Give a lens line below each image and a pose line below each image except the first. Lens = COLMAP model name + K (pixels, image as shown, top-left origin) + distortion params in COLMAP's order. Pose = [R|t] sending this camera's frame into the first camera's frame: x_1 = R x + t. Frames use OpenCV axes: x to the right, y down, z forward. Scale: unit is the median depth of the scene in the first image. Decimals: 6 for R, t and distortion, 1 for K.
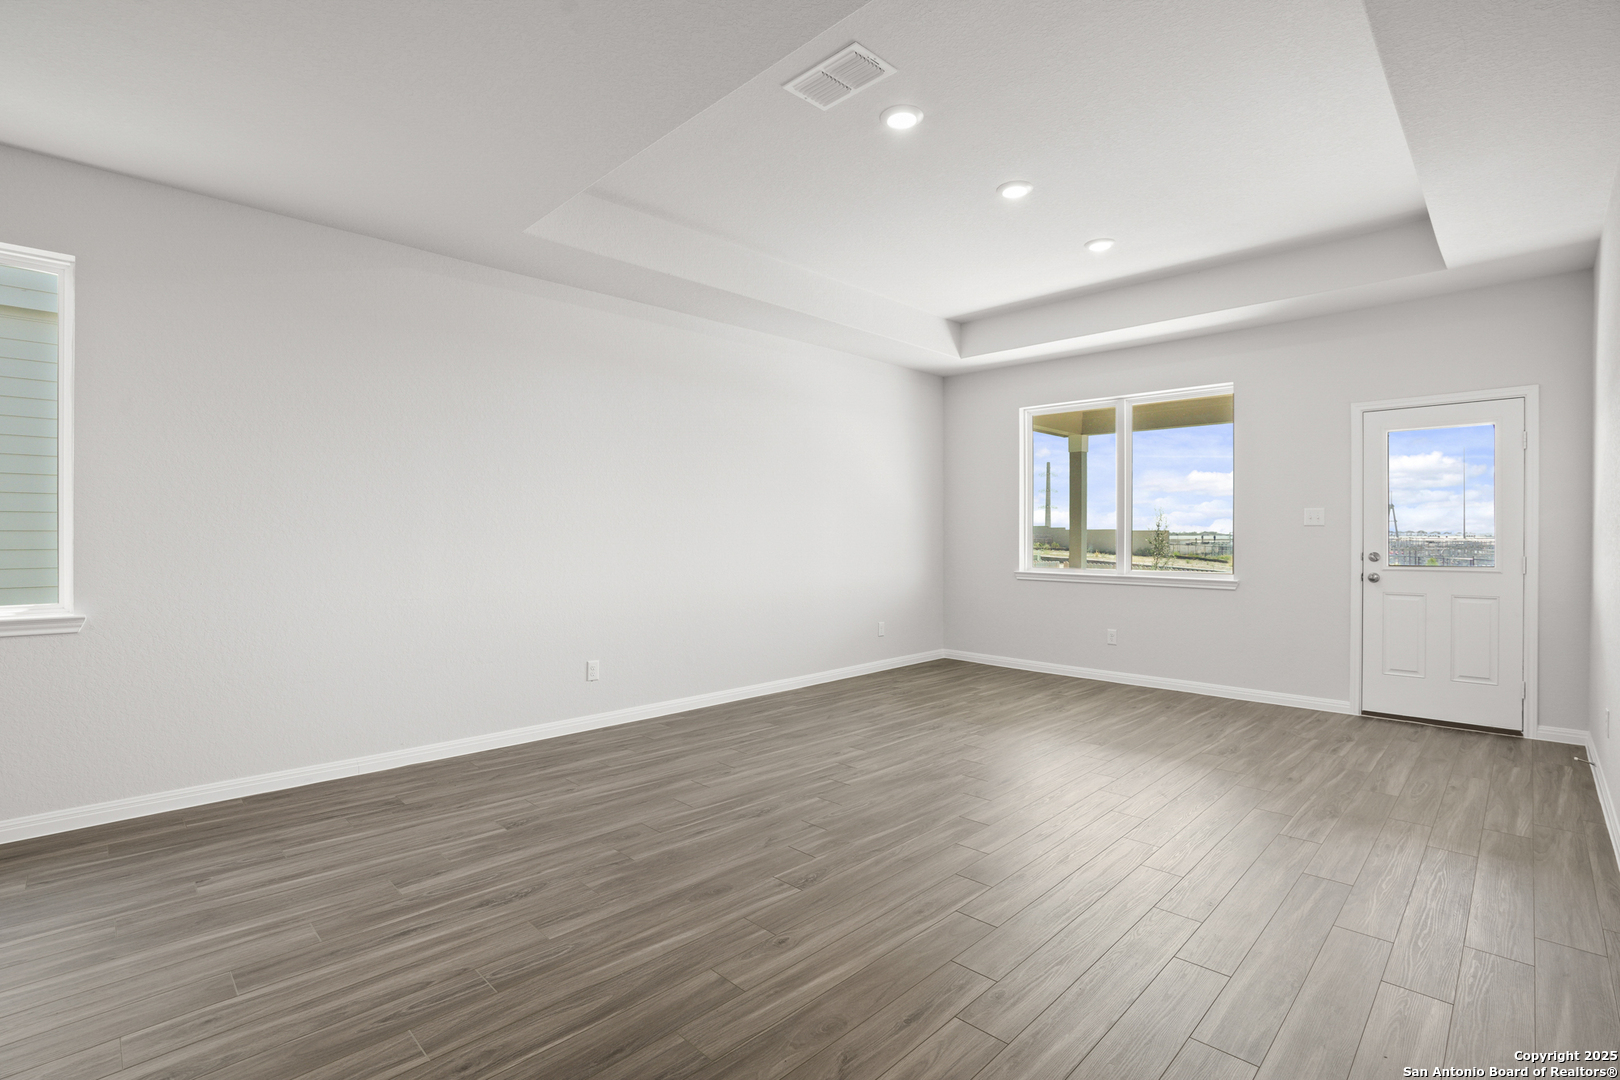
lens RADIAL K [[754.9, 0, 806.6], [0, 754.9, 532.9], [0, 0, 1]] dist [-0.052835, 0.015756]
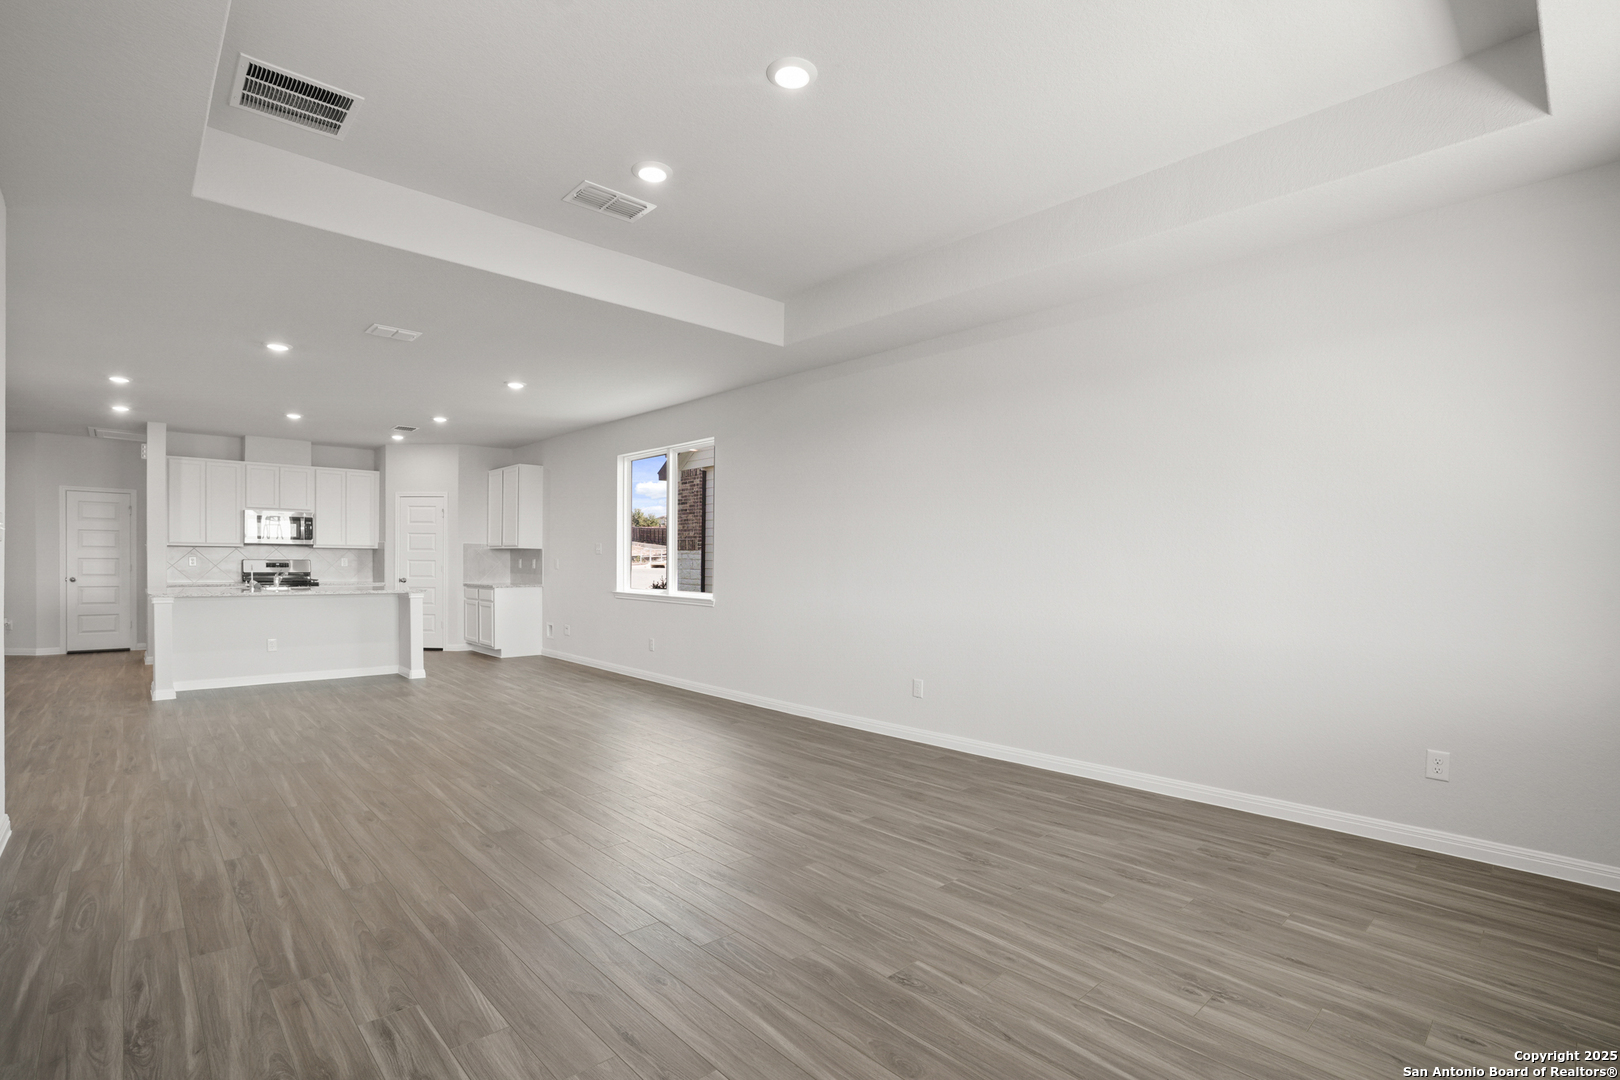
lens RADIAL K [[754.9, 0, 820.6], [0, 754.9, 564.2], [0, 0, 1]] dist [-0.052835, 0.015756]
pose [[-0.021449, -0.000383, -0.999770, 0.894505], [-0.010890, 0.999941, -0.000149, 0.000992], [0.999711, 0.010884, -0.021452, 0.944447]]
